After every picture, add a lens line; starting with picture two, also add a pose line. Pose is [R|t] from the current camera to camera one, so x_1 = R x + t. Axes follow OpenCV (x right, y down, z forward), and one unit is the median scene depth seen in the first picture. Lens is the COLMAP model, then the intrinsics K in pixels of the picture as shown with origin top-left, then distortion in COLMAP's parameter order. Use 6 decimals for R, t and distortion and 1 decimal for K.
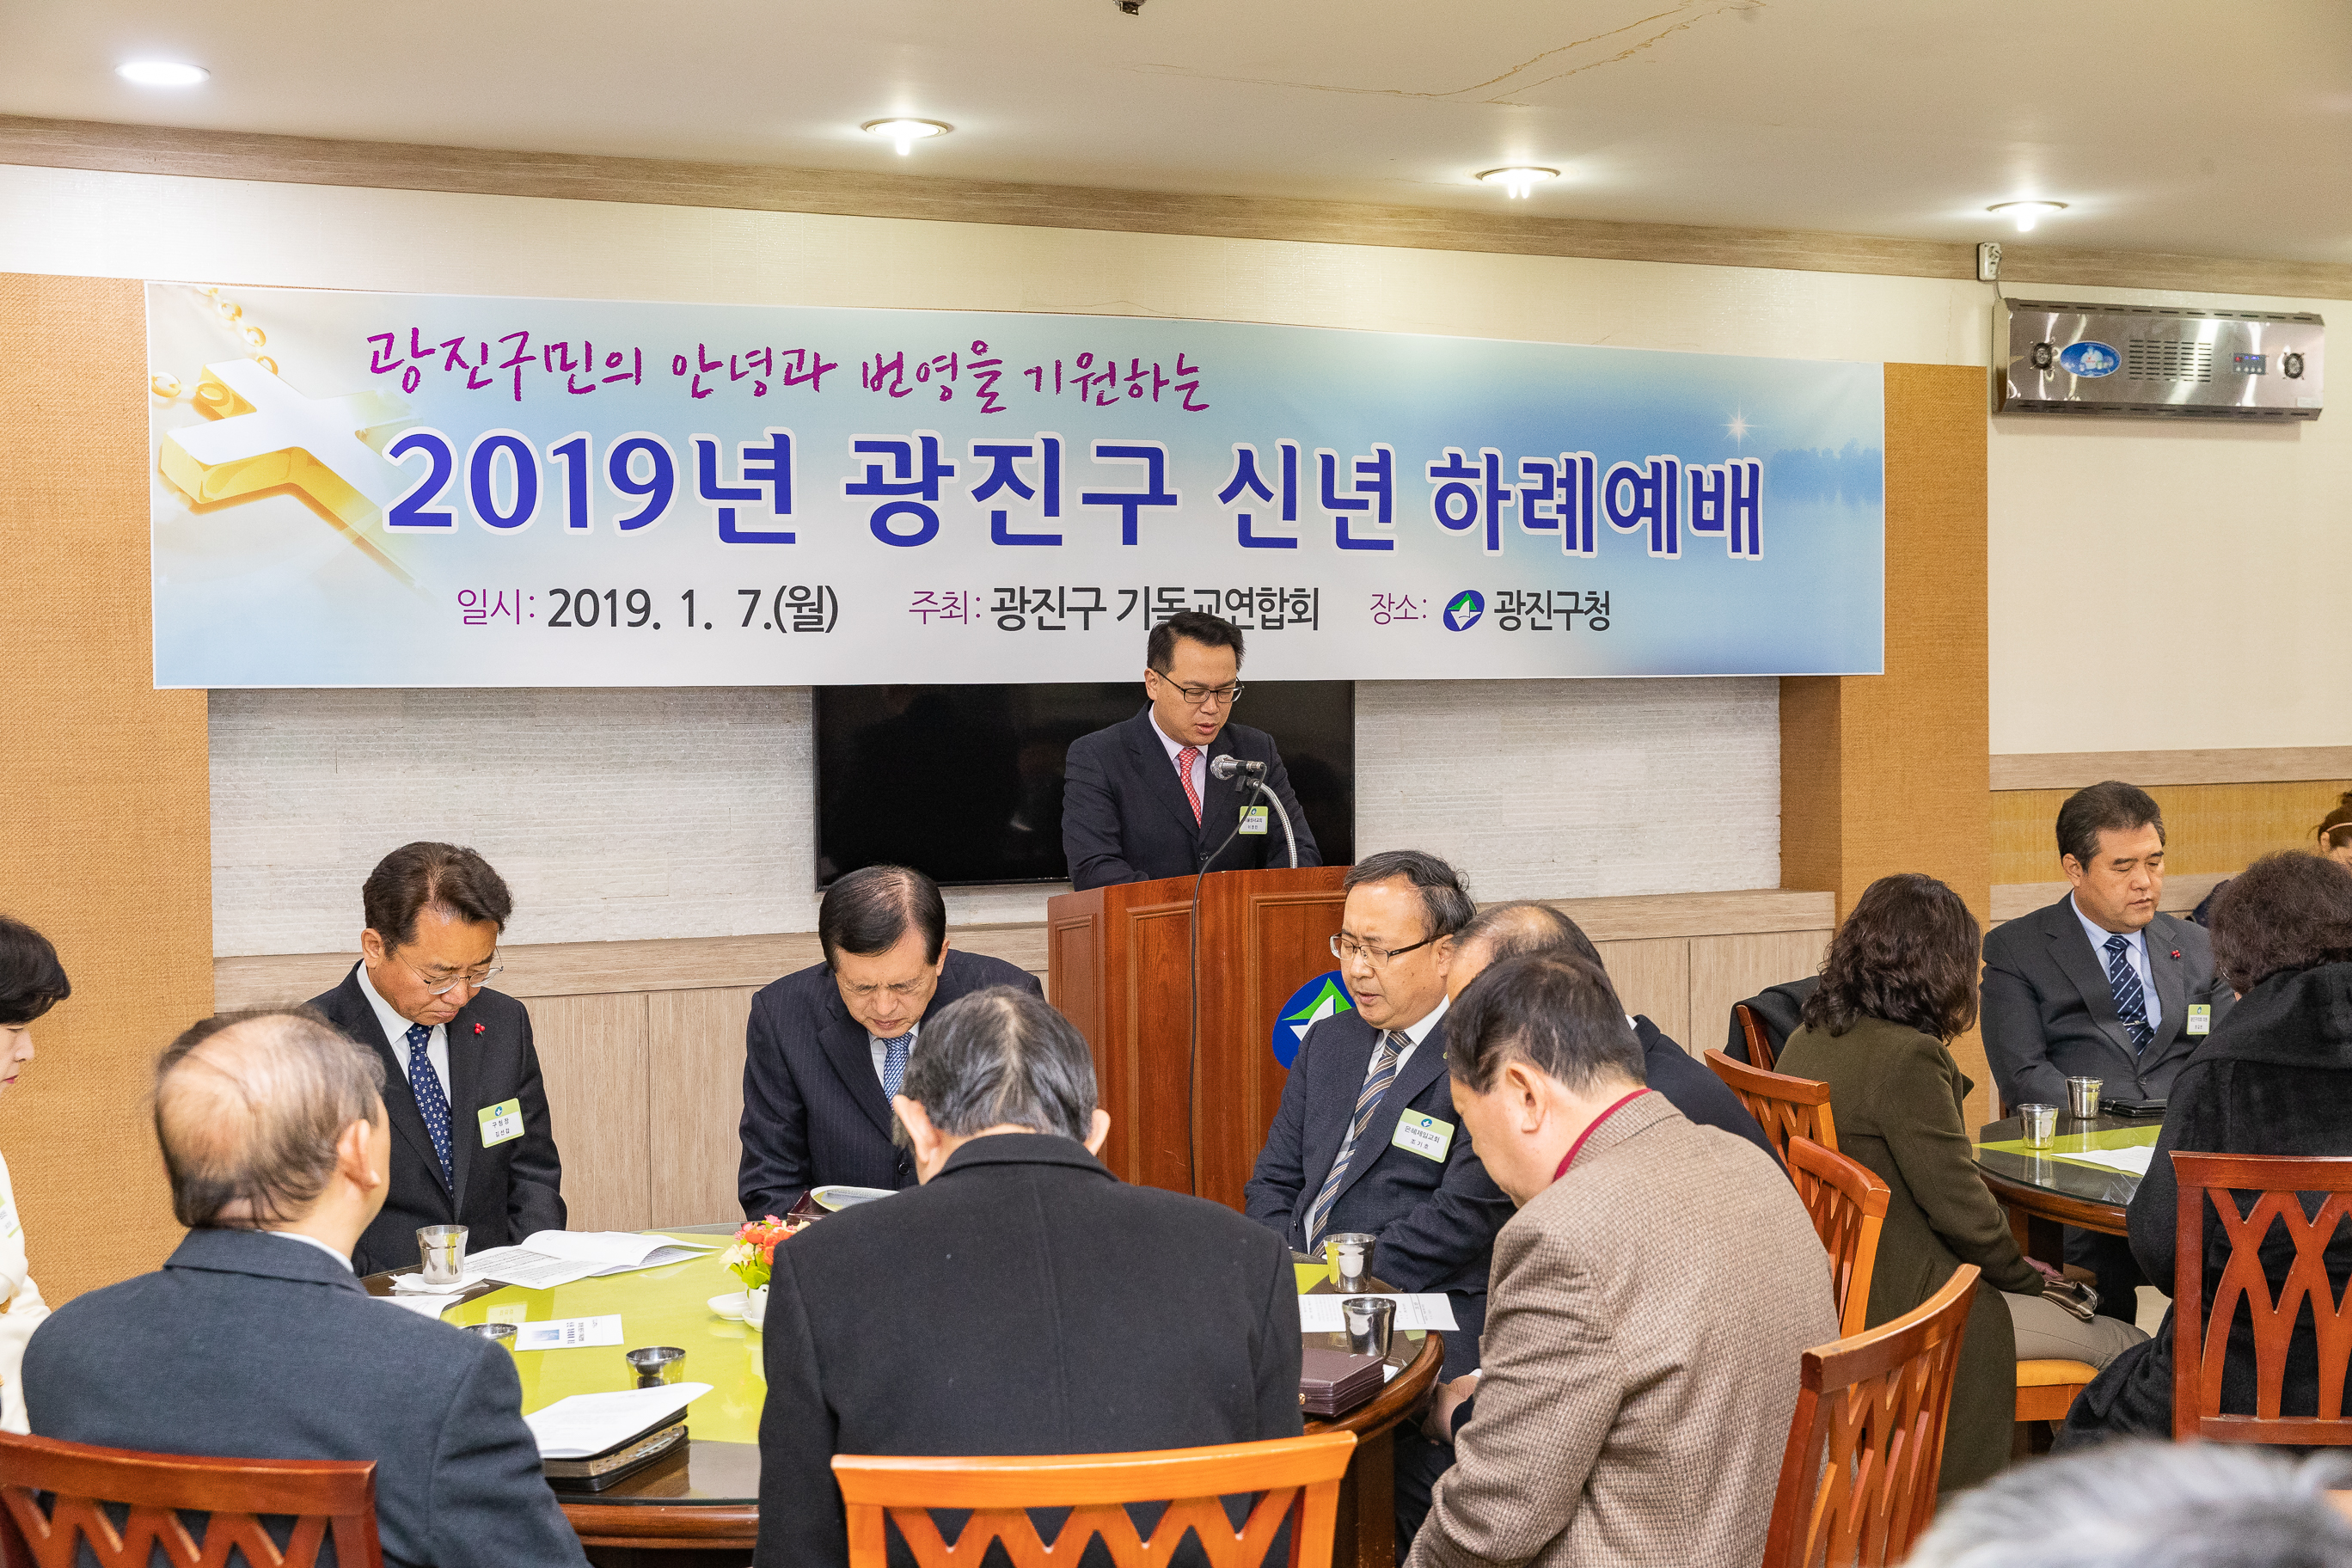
lens RADIAL K [[2898.2, 0, 1164.6], [0, 2898.2, 793.6], [0, 0, 1]] dist [0.028337, -0.030255]
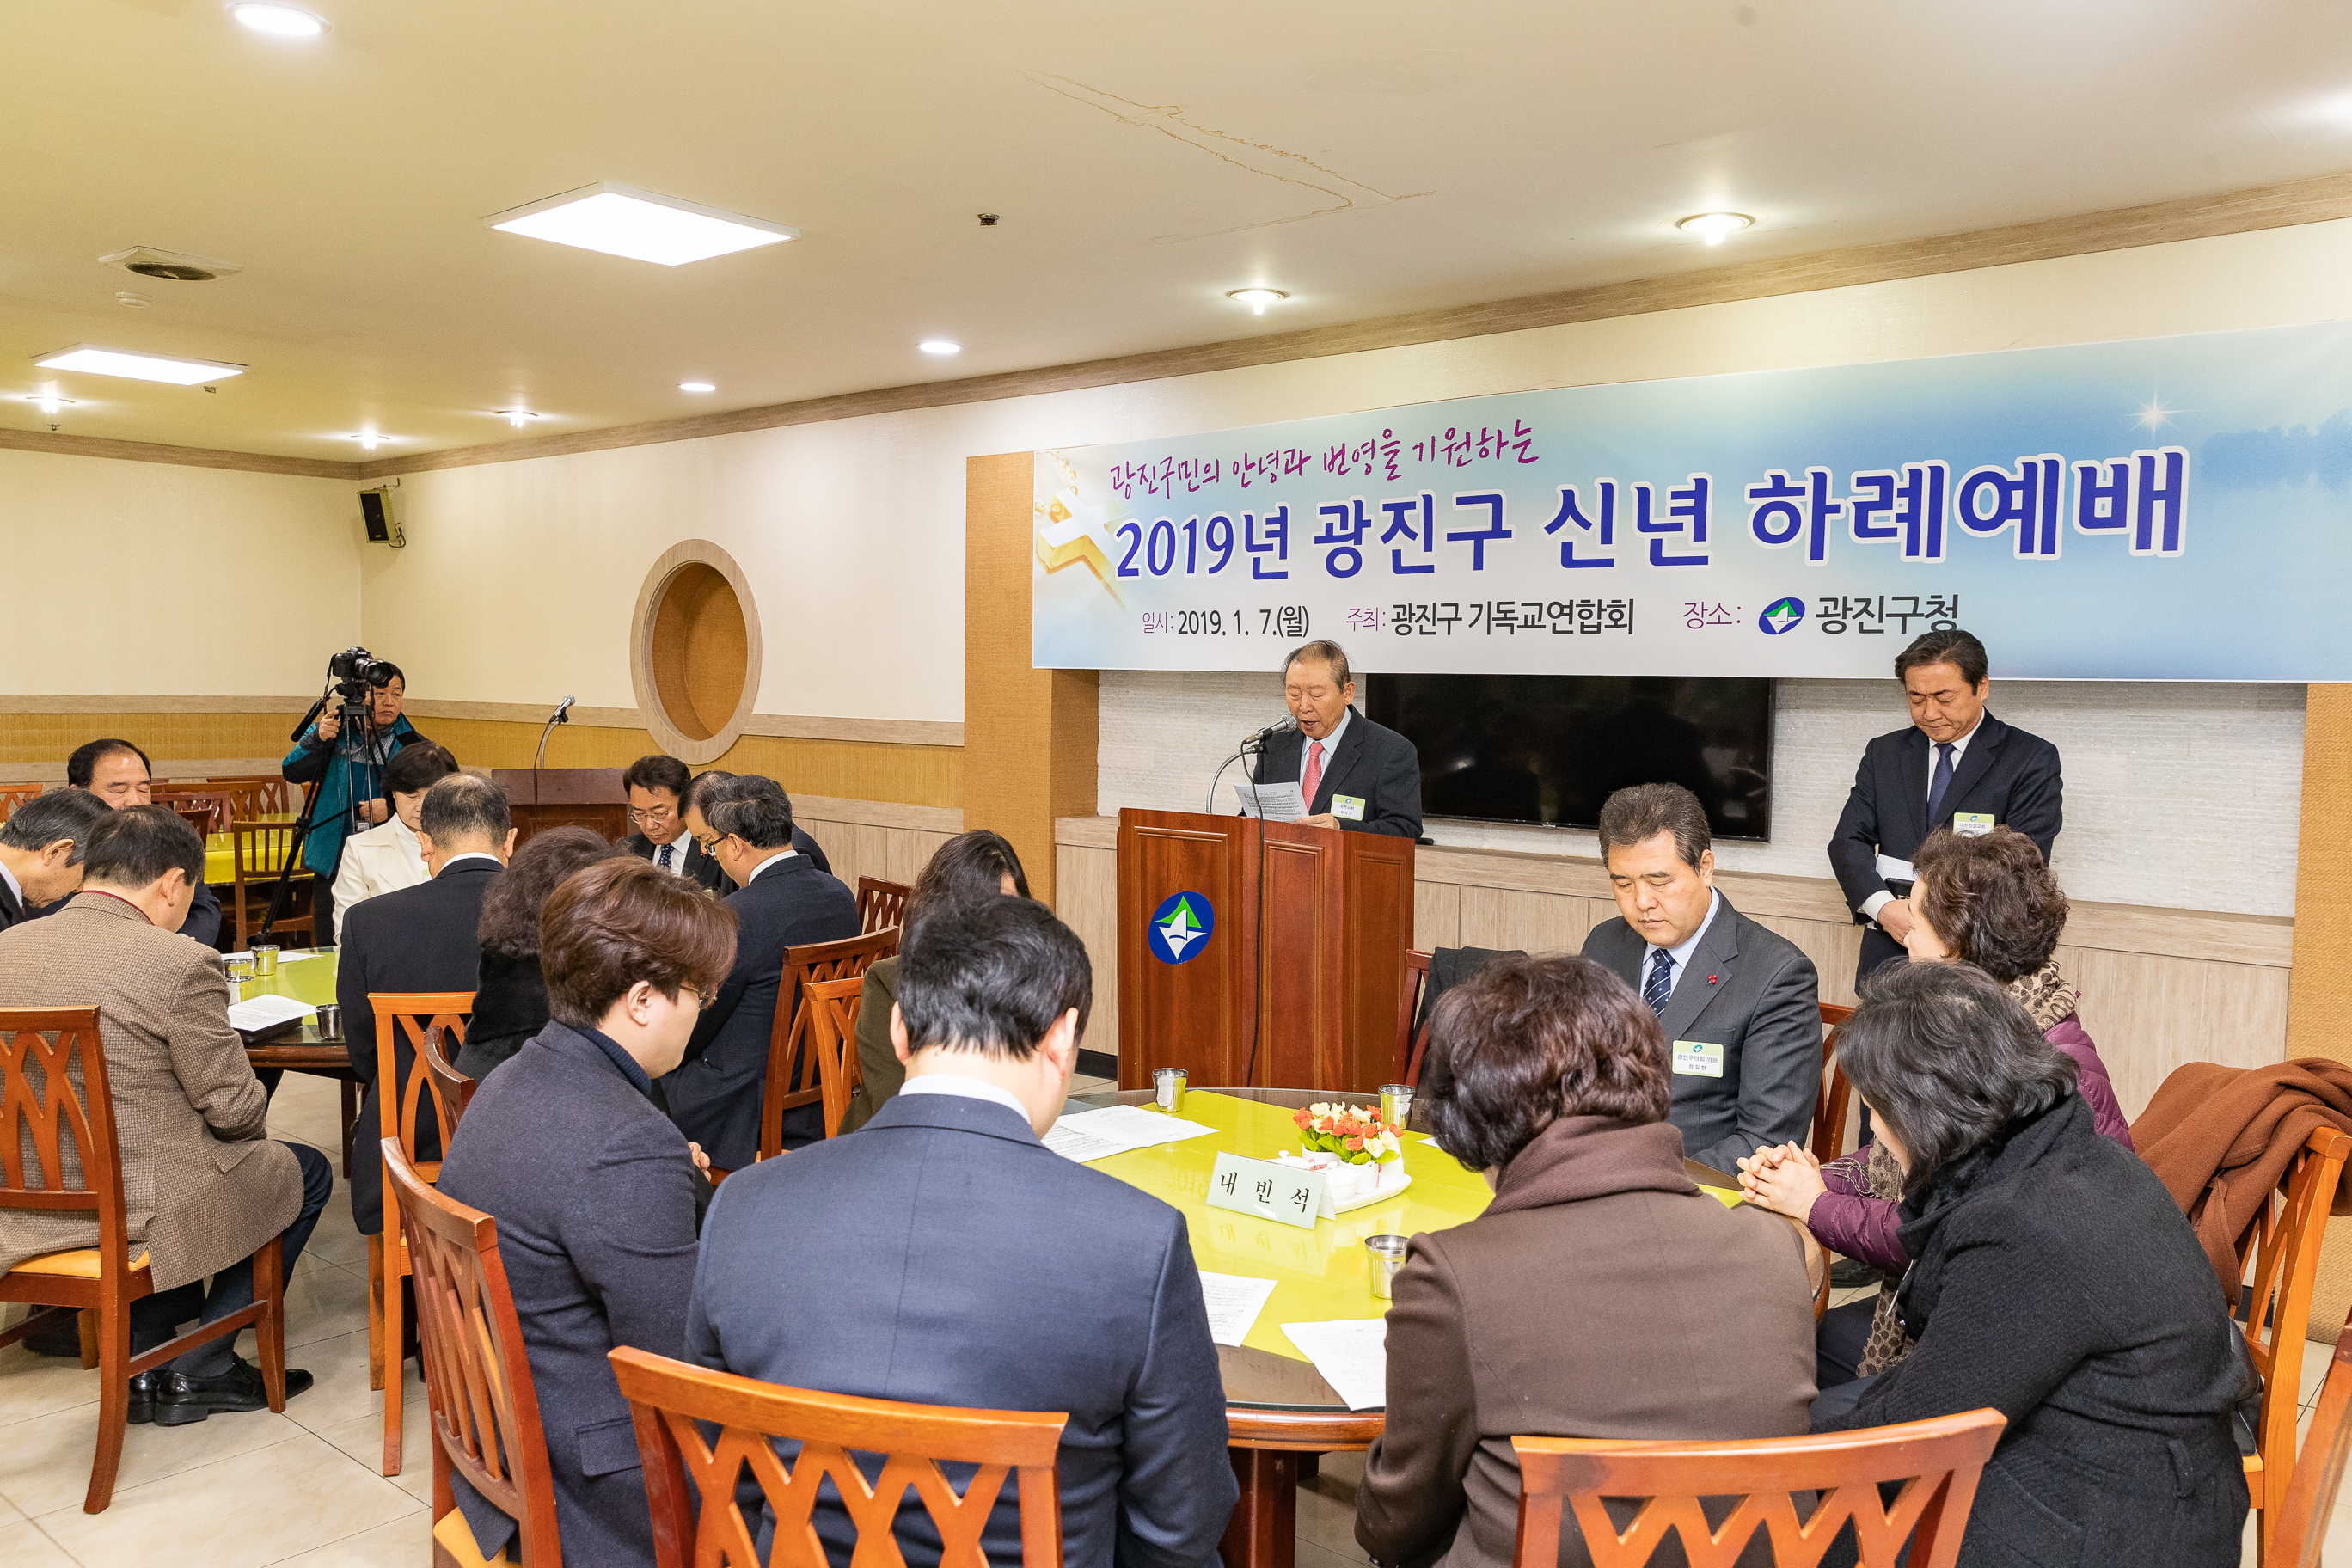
lens RADIAL K [[1813.0, 0, 1147.9], [0, 1813.0, 794.7], [0, 0, 1]] dist [0.007326, 0.006691]
pose [[0.414043, 0.076162, -0.907065, 0.697466], [-0.049534, 0.996902, 0.061094, -0.027377], [0.908909, 0.019635, 0.416533, 0.531506]]
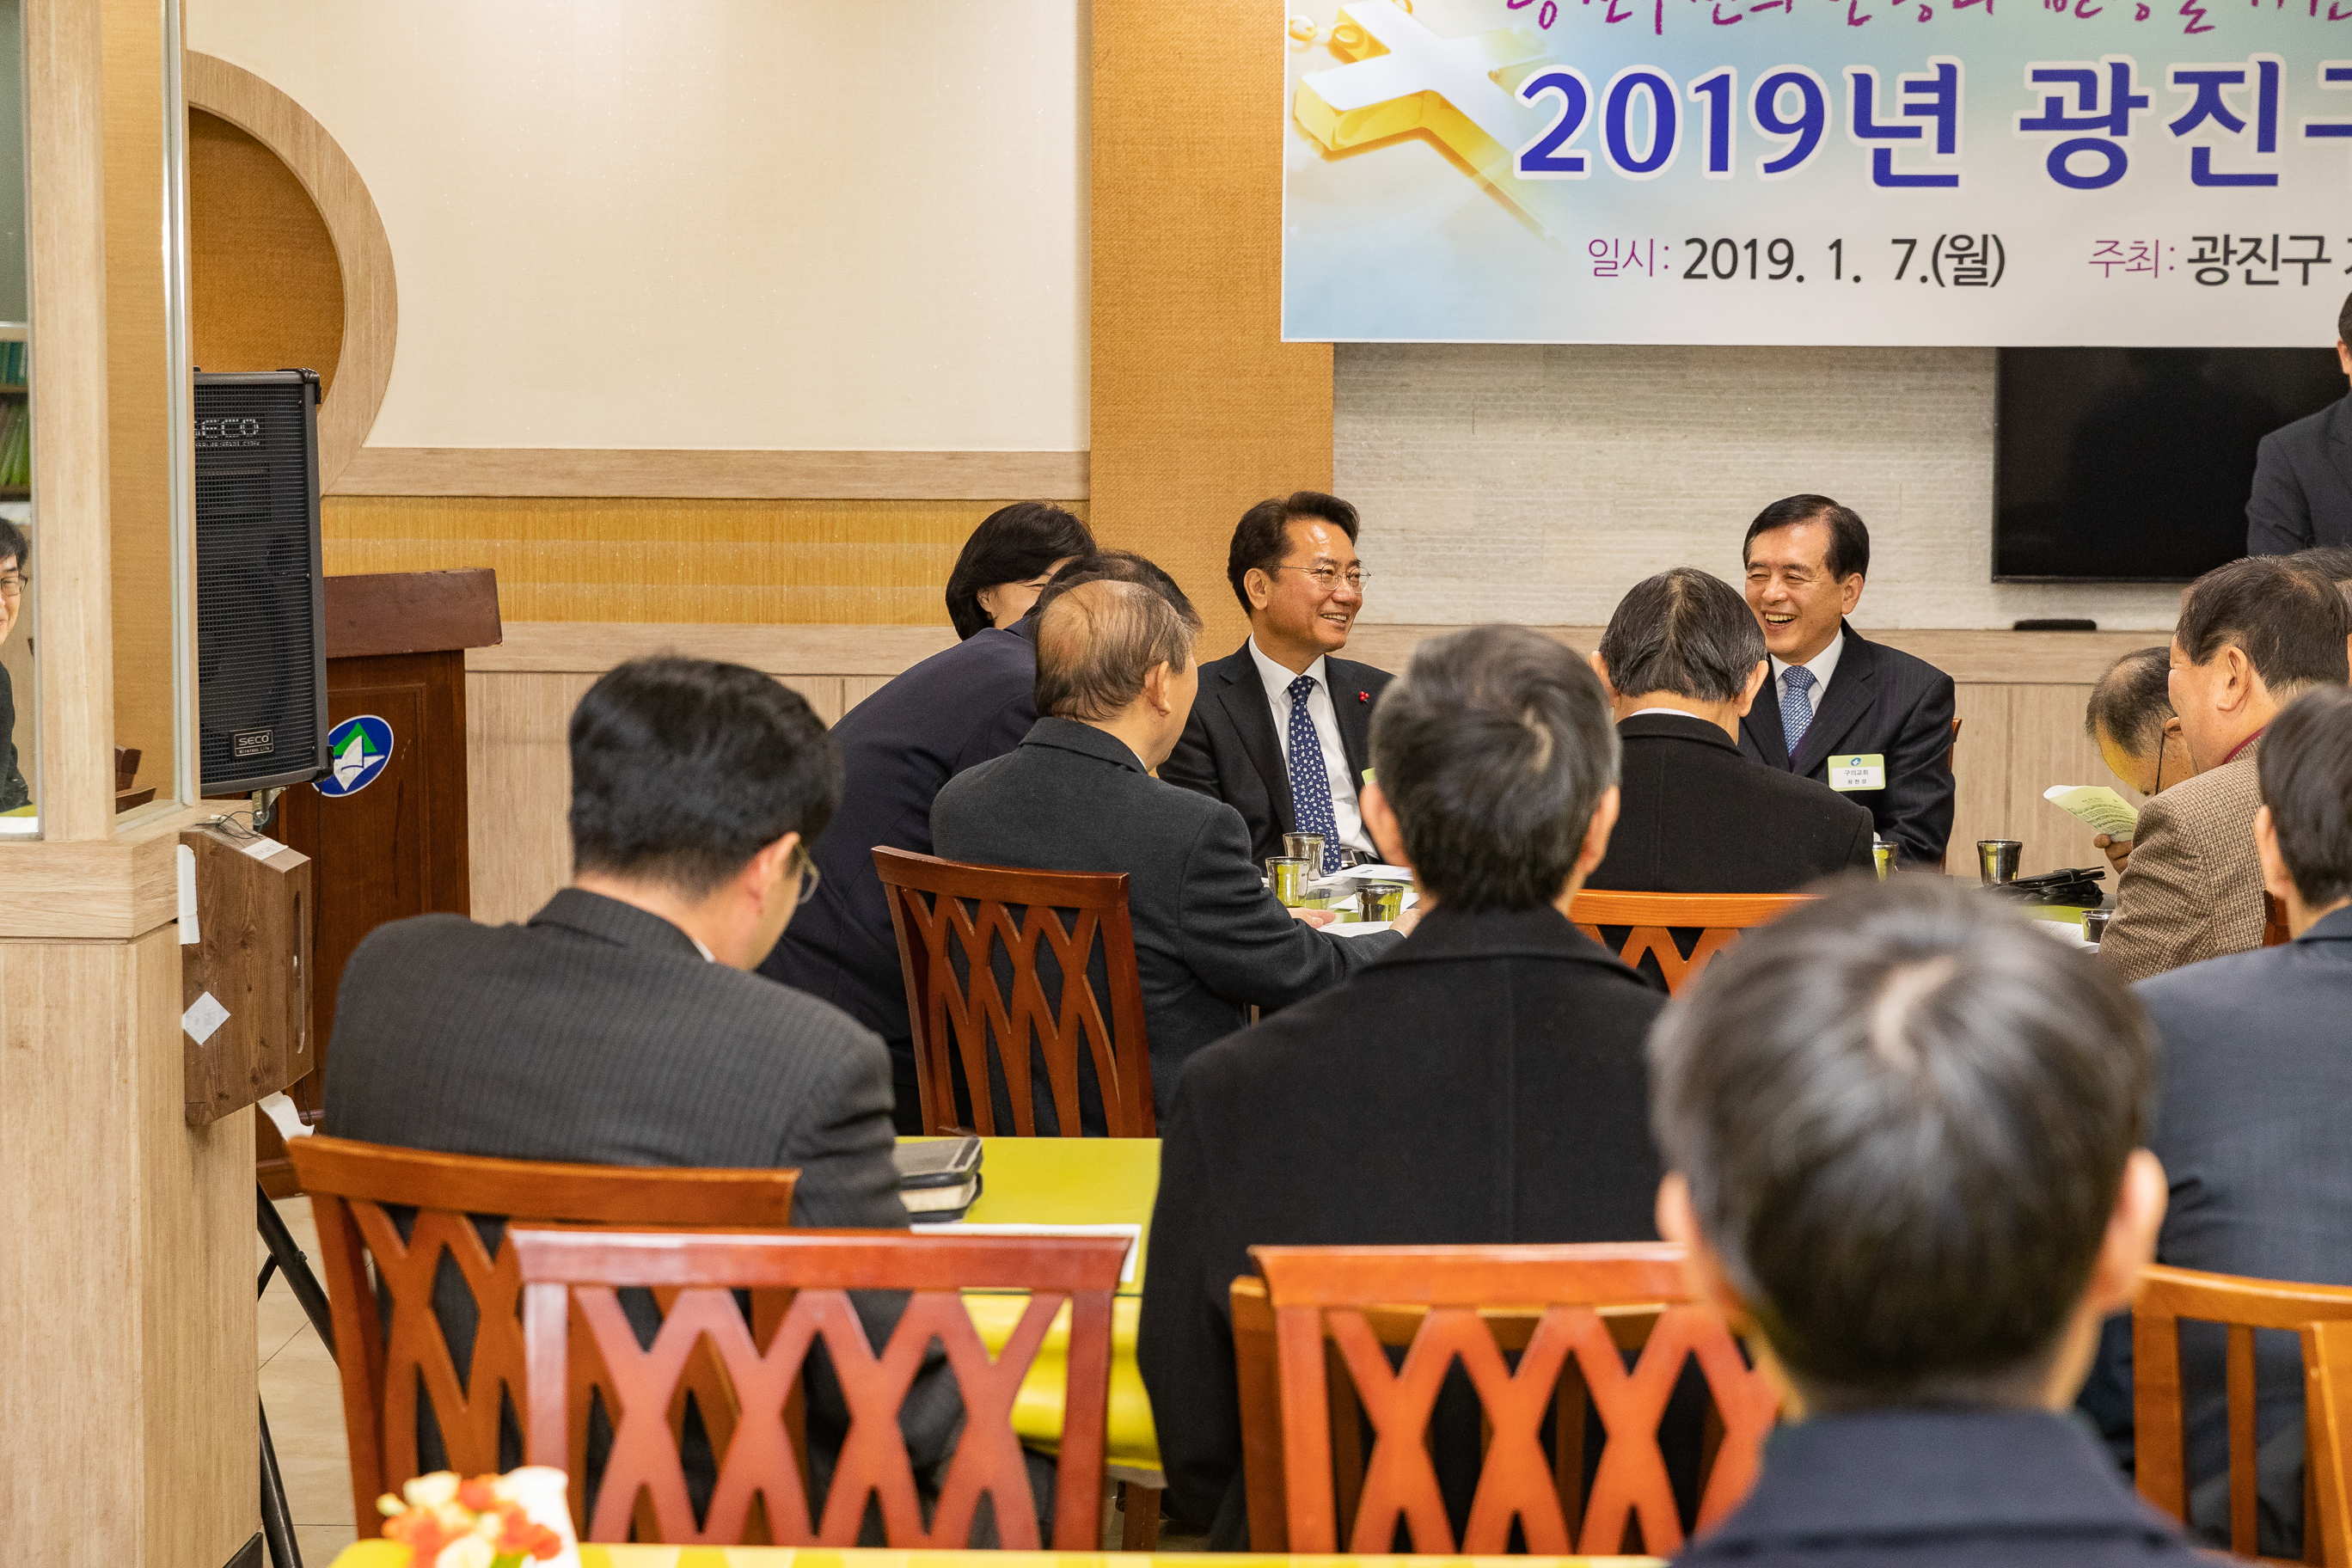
lens RADIAL K [[4621.9, 0, 1160.6], [0, 4621.9, 822.7], [0, 0, 1]] dist [-0.001394, 0.224748]
pose [[0.901086, 0.056805, -0.429903, 0.269633], [-0.028765, 0.997029, 0.071449, 0.014110], [0.432685, -0.052015, 0.900044, -0.391481]]
